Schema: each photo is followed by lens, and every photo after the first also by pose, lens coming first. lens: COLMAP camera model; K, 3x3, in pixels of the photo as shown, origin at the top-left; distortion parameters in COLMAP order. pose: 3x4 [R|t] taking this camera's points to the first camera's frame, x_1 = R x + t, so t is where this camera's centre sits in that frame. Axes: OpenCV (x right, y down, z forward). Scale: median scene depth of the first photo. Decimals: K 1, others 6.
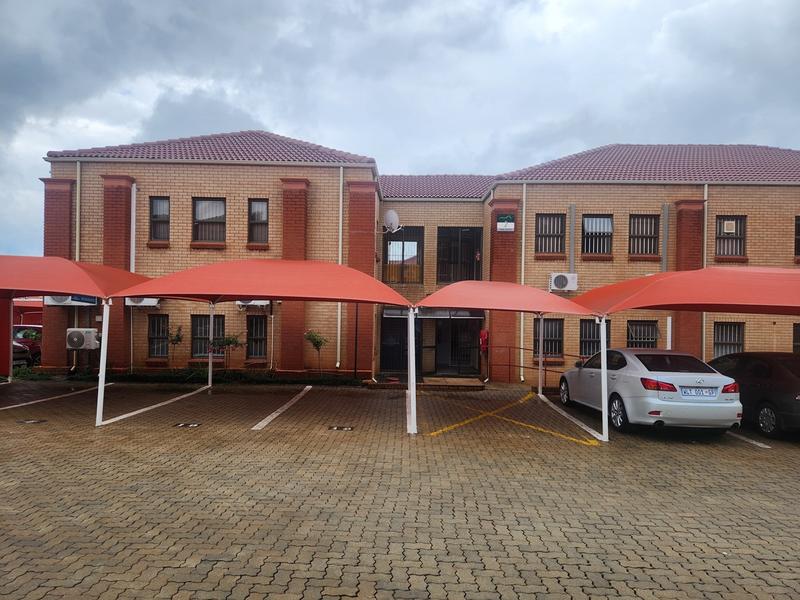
lens RADIAL K [[537.6, 0, 401.6], [0, 537.6, 299.5], [0, 0, 1]] dist [0.051400, -0.046106]
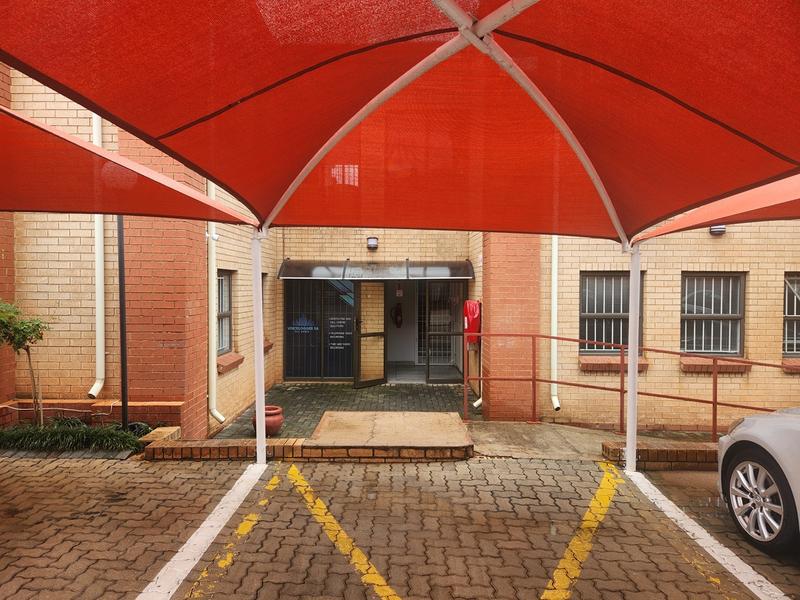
lens RADIAL K [[537.6, 0, 399.1], [0, 537.6, 303.0], [0, 0, 1]] dist [0.051400, -0.046106]
pose [[0.999844, -0.013034, 0.011900, 0.086051], [0.012582, 0.999225, 0.037293, 0.042936], [-0.012377, -0.037137, 0.999234, 0.544421]]
